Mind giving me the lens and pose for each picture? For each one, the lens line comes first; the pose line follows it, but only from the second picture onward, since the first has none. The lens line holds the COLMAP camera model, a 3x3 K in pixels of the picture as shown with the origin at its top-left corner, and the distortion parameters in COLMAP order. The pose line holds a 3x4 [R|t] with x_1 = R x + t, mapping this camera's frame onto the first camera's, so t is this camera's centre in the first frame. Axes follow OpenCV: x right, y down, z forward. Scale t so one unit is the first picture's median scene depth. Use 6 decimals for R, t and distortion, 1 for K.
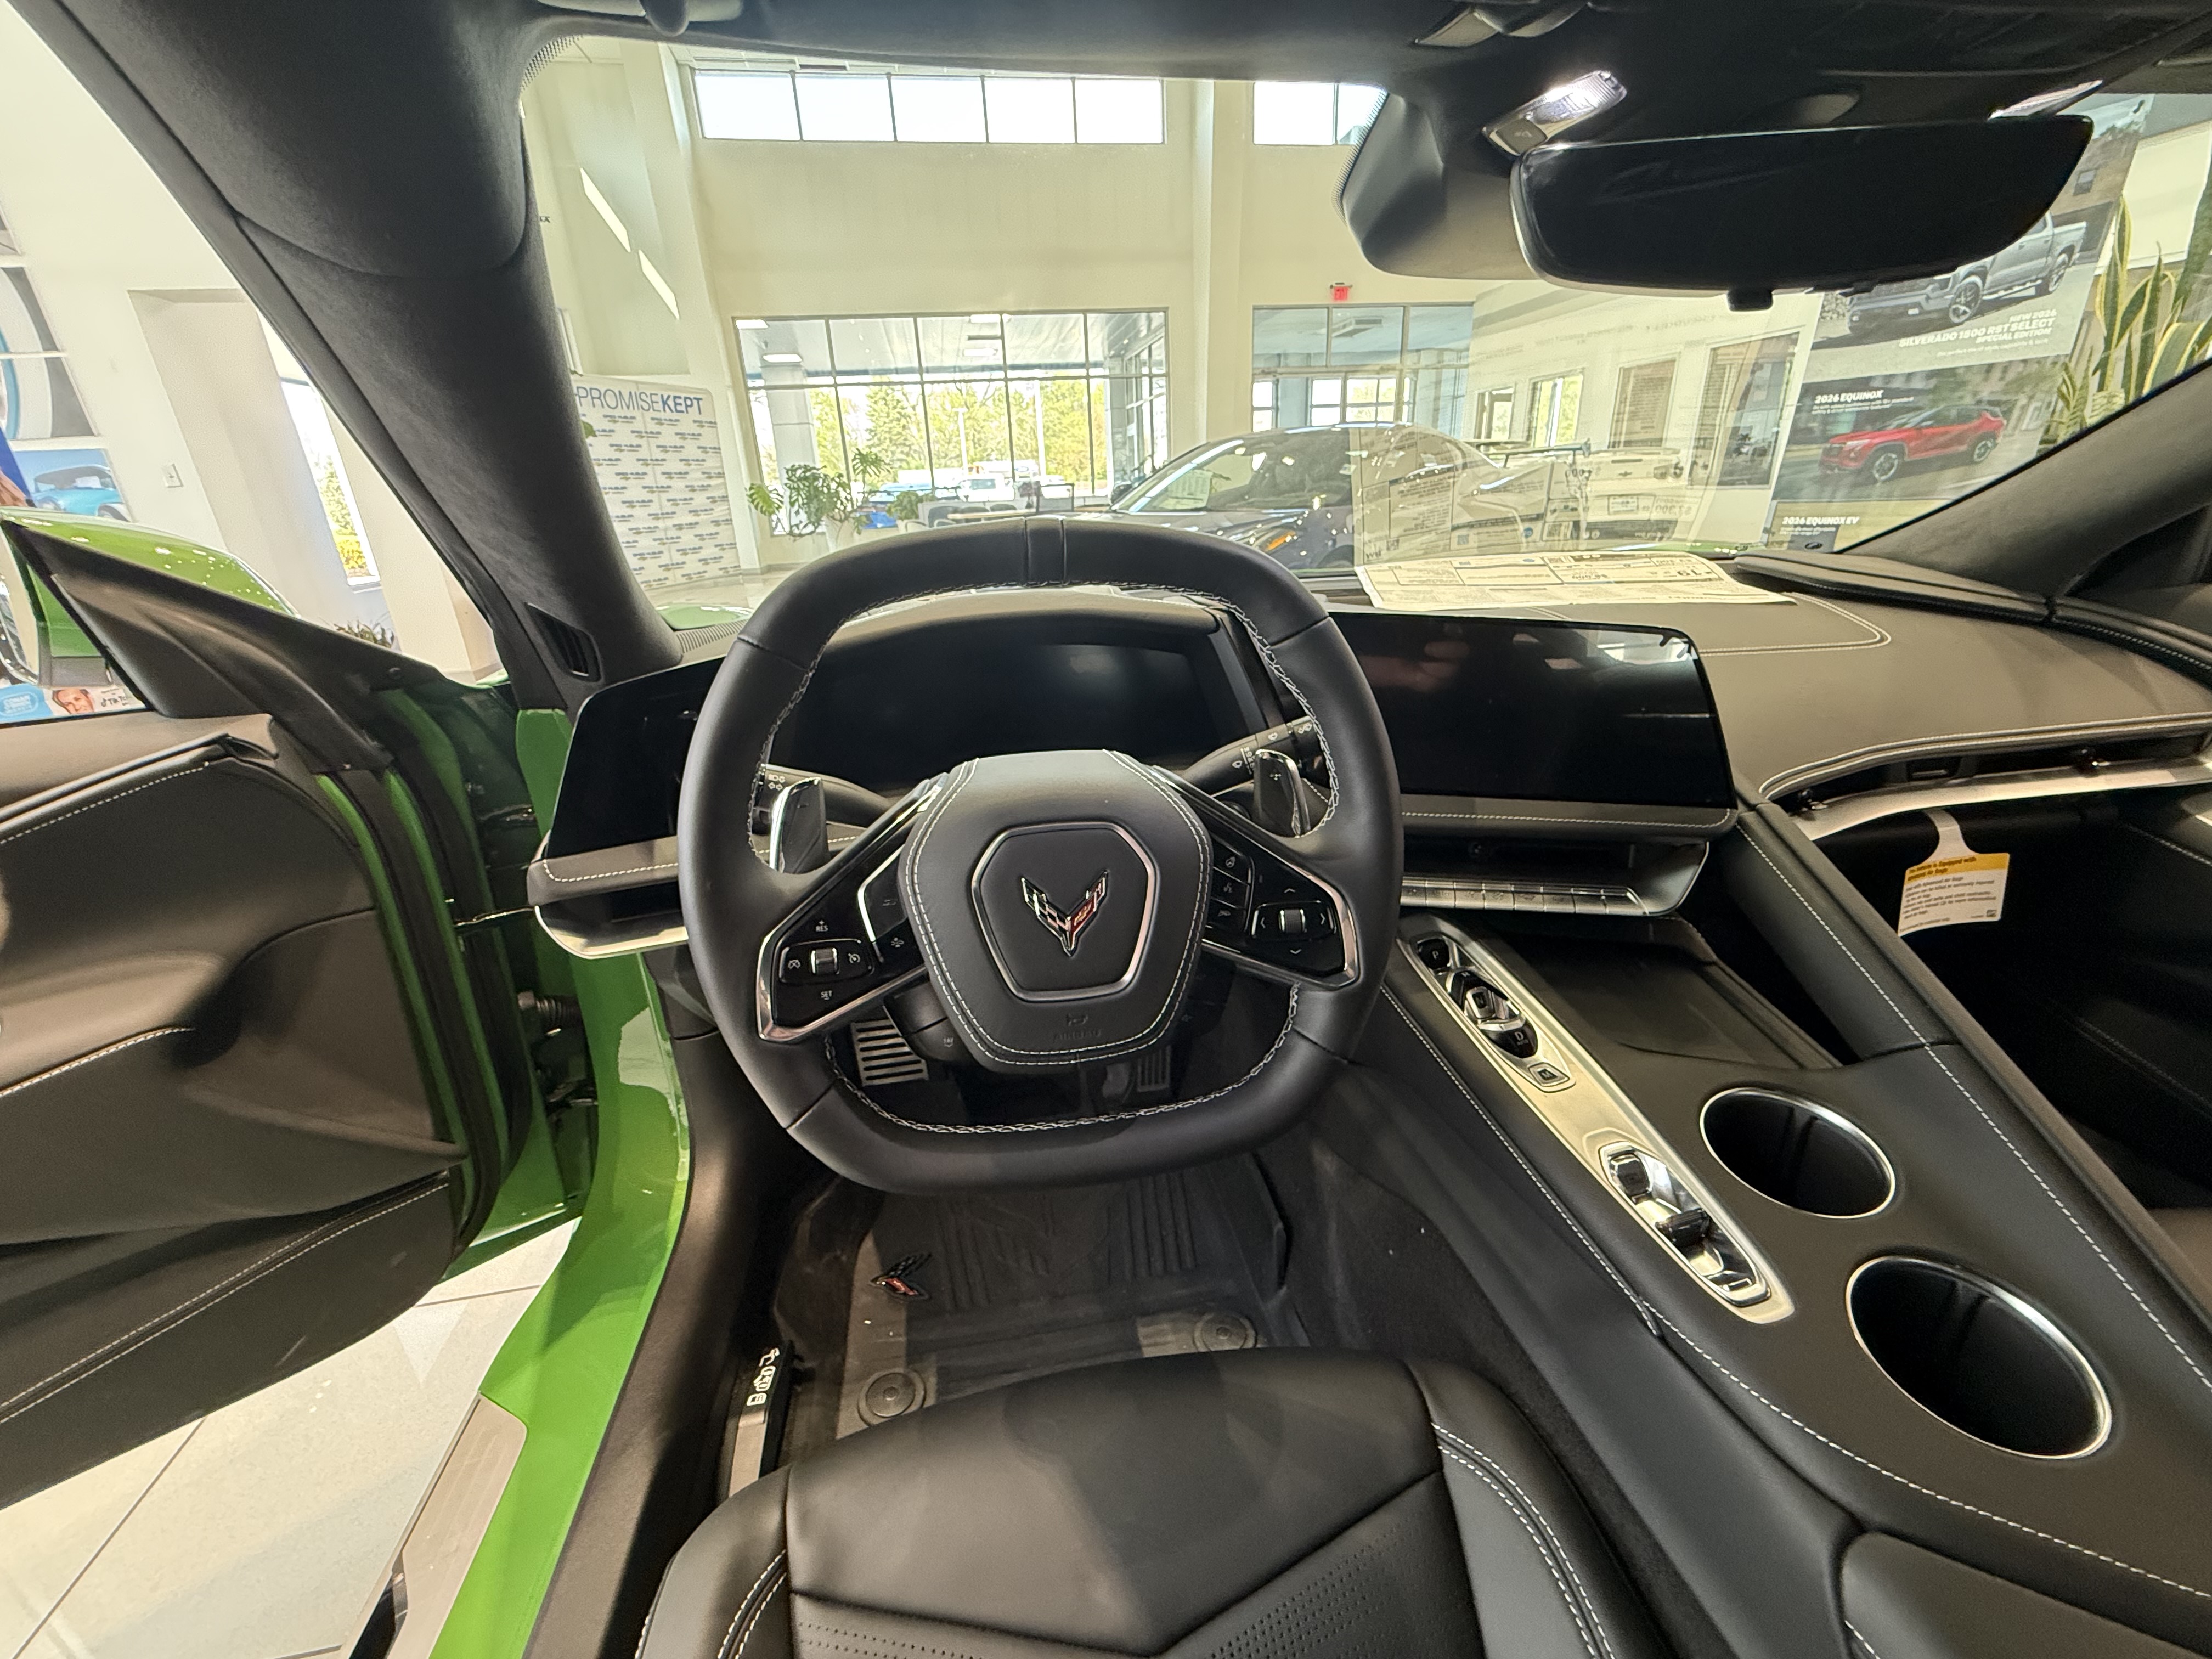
lens RADIAL K [[882.9, 0, 1098.8], [0, 882.9, 839.8], [0, 0, 1]] dist [-0.005764, 0.000413]
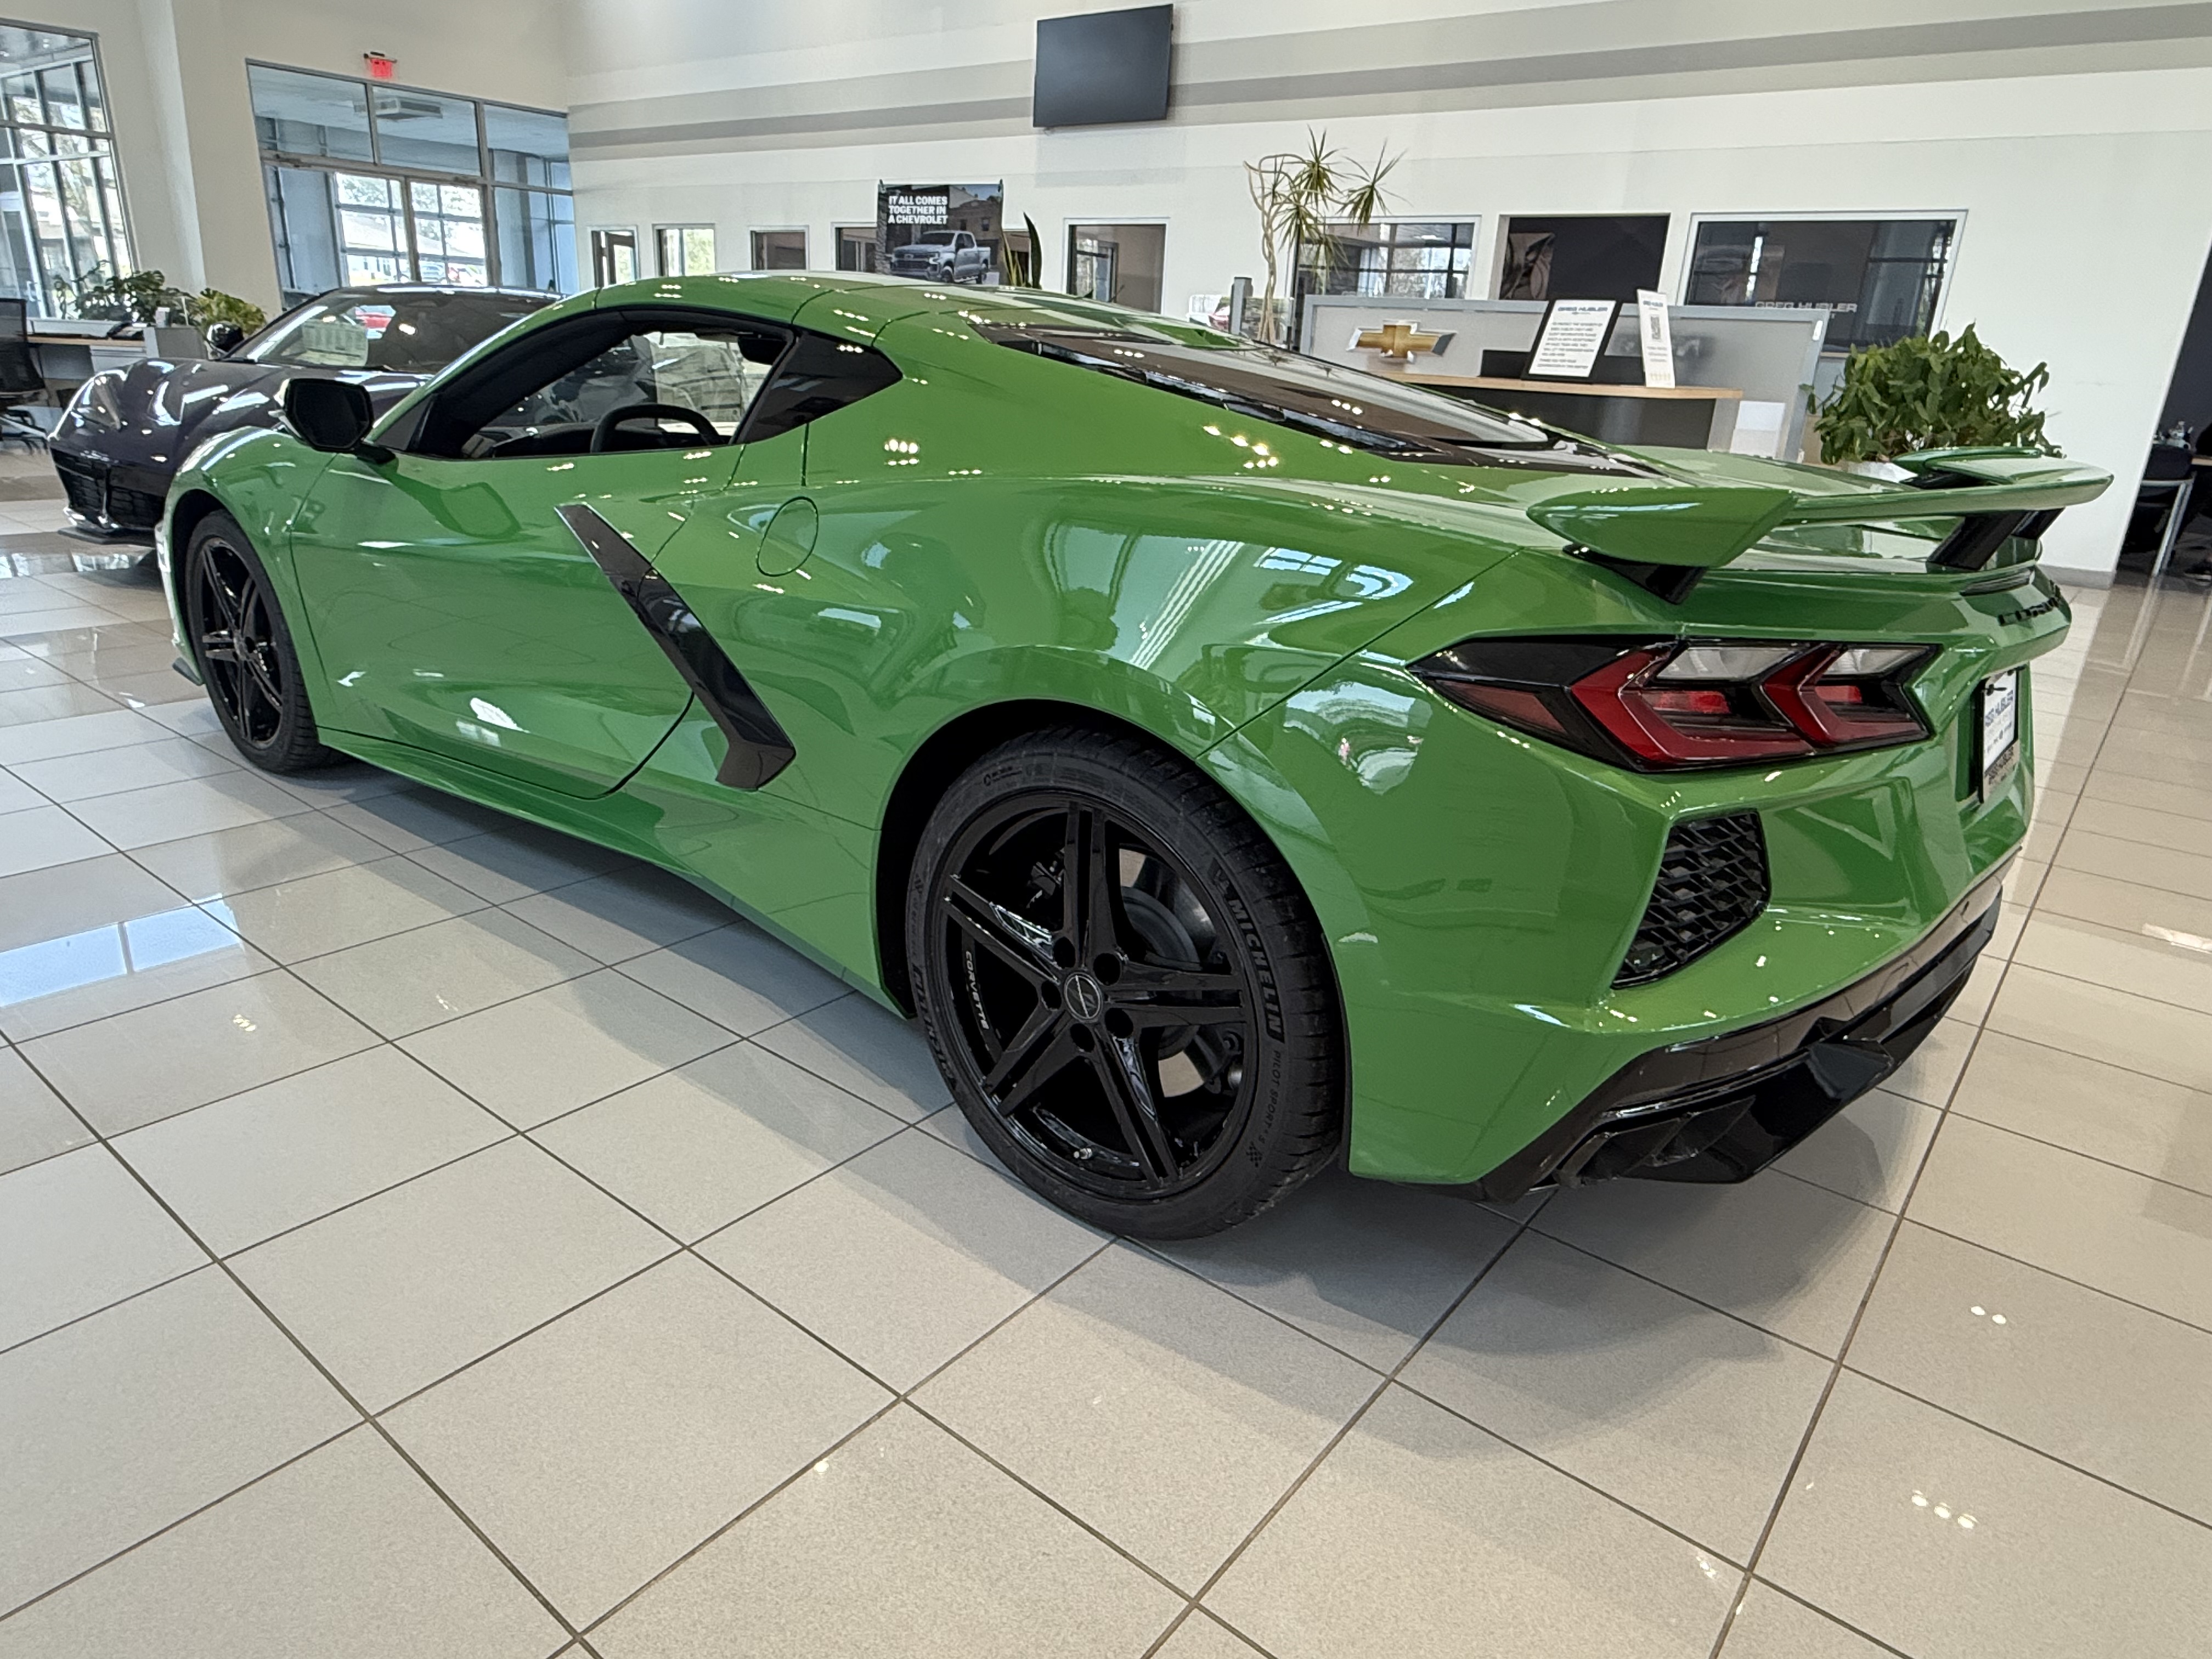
lens RADIAL K [[1367.2, 0, 1100.5], [0, 1367.2, 826.2], [0, 0, 1]] dist [-0.002116, 0.001288]
pose [[0.746179, -0.145142, 0.649731, -0.126193], [0.167907, 0.985425, 0.027301, 0.077038], [-0.644224, 0.088723, 0.759673, -0.219677]]
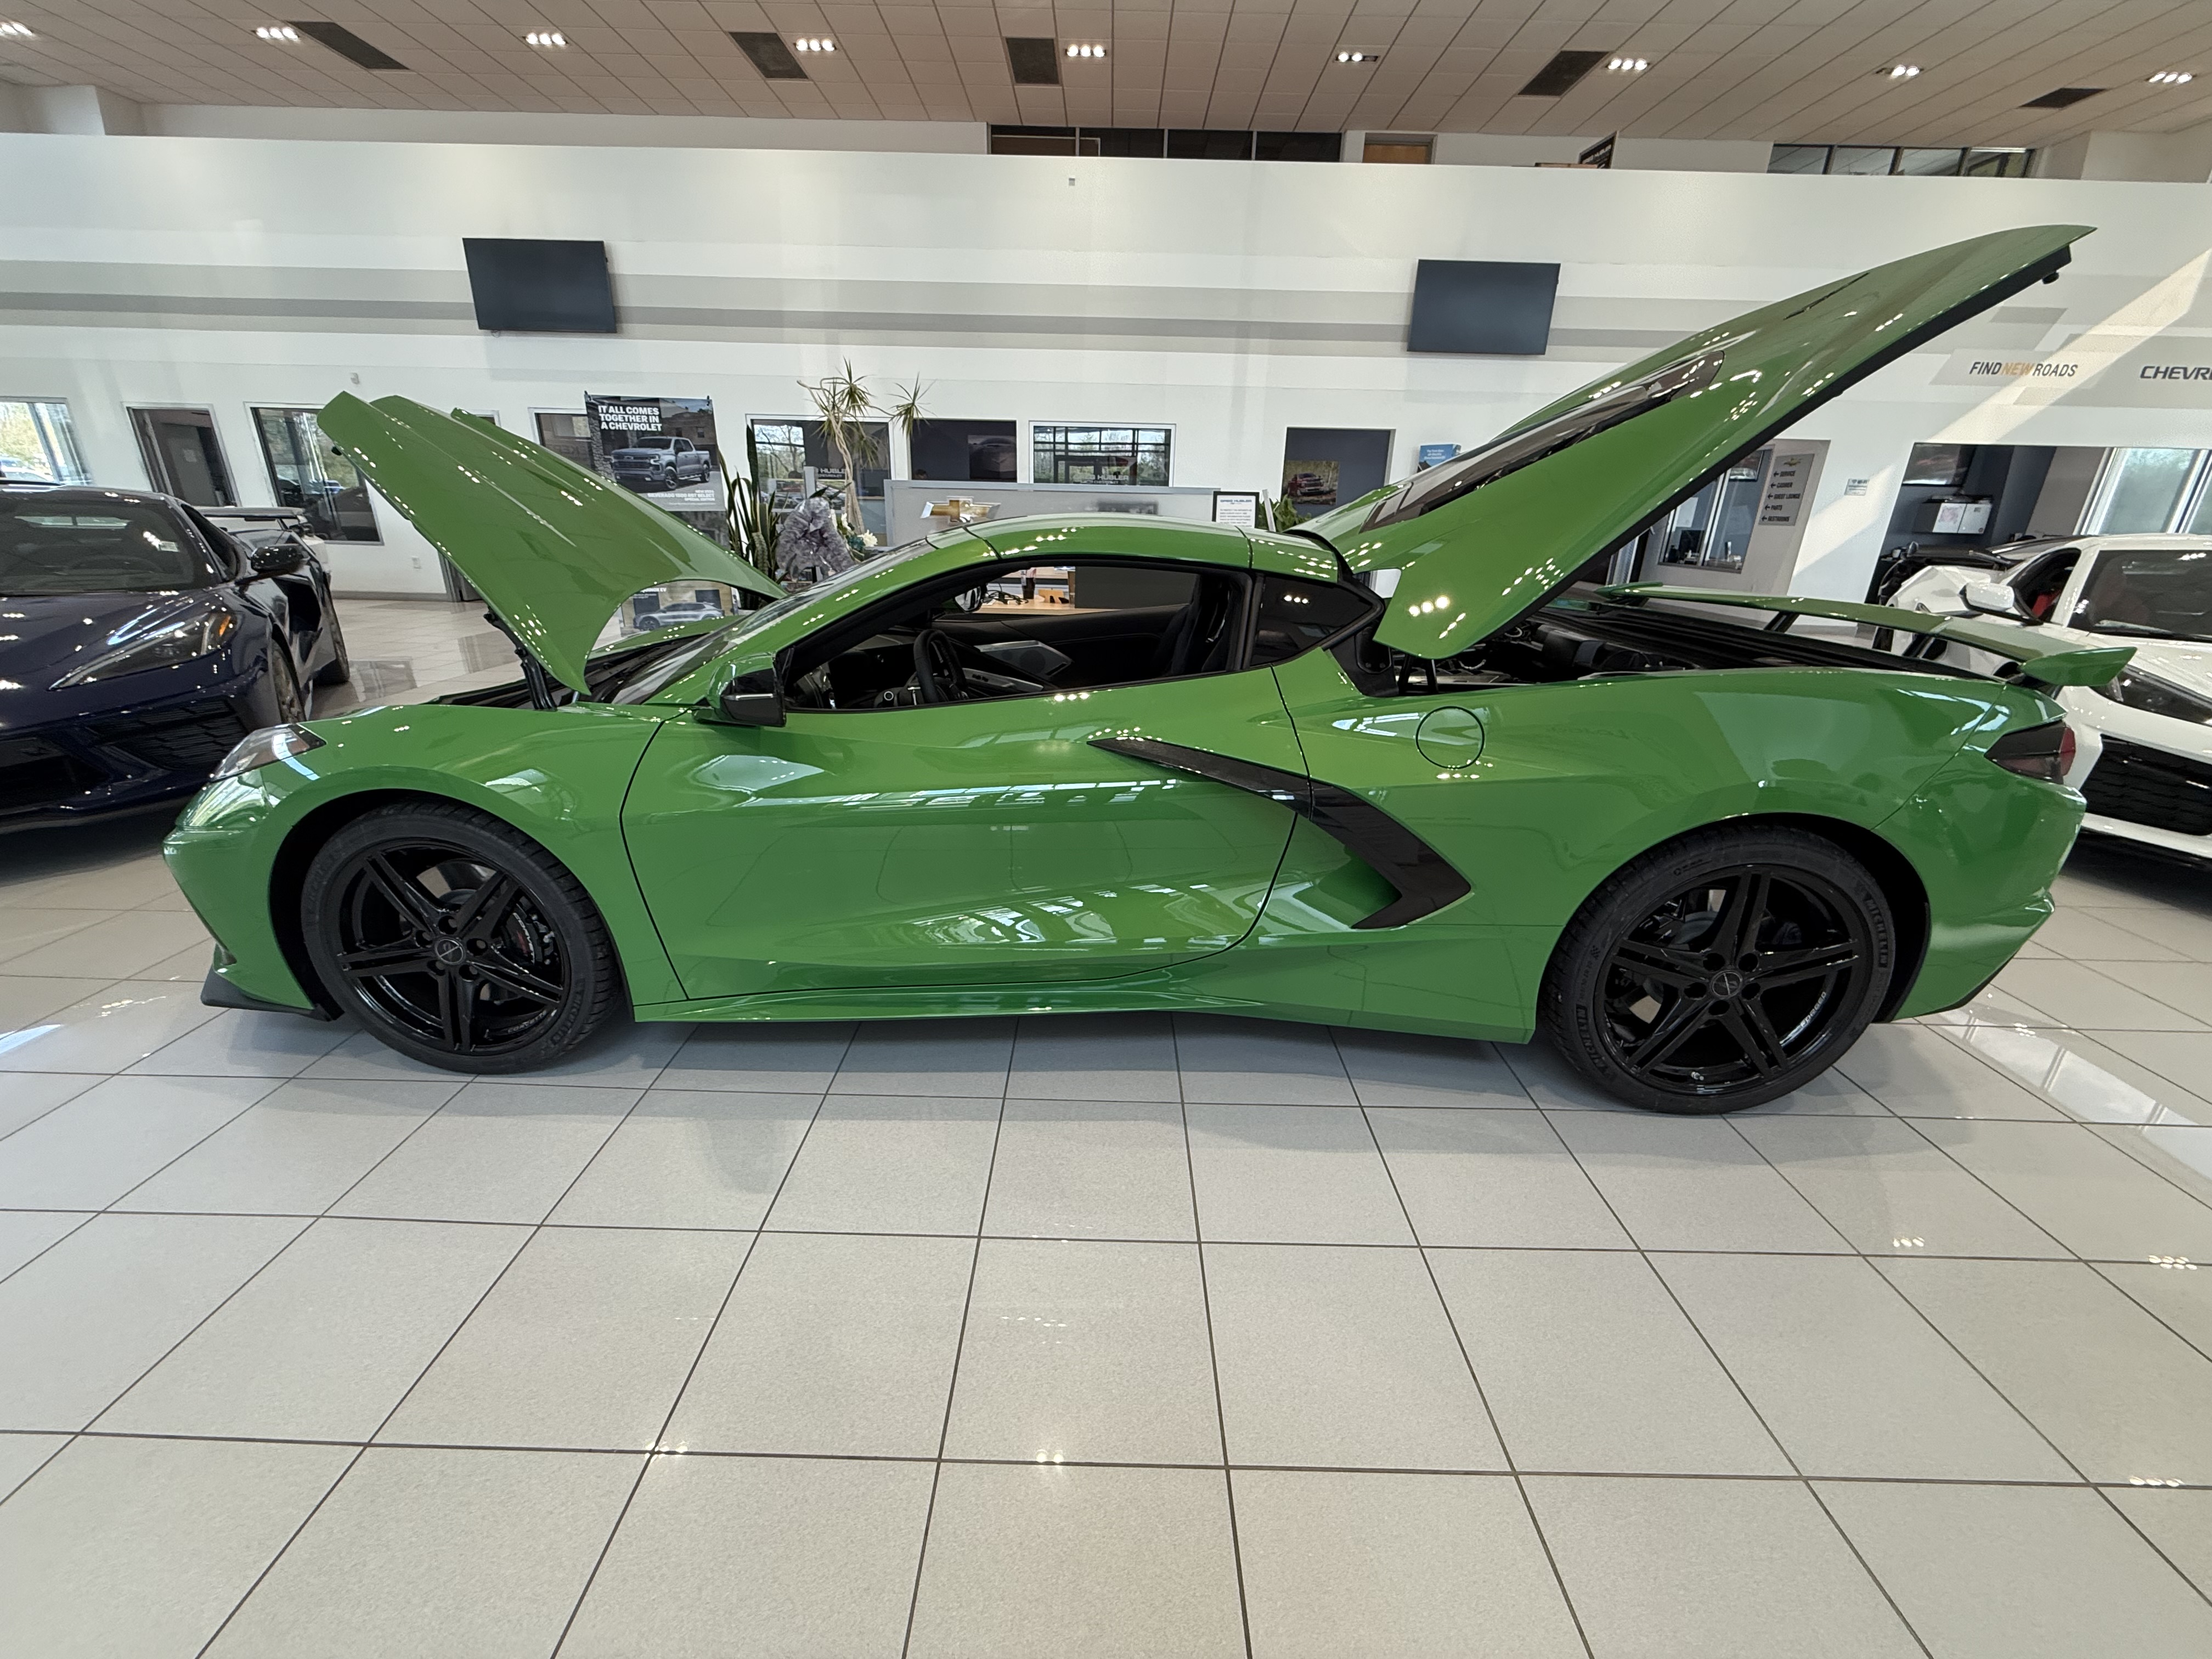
lens RADIAL K [[883.0, 0, 1101.0], [0, 883.0, 826.7], [0, 0, 1]] dist [-0.000697, 0.000300]
pose [[0.180159, -0.289533, 0.940060, -0.197749], [0.337052, 0.916011, 0.217531, -0.003361], [-0.924088, 0.277659, 0.262615, -0.038350]]
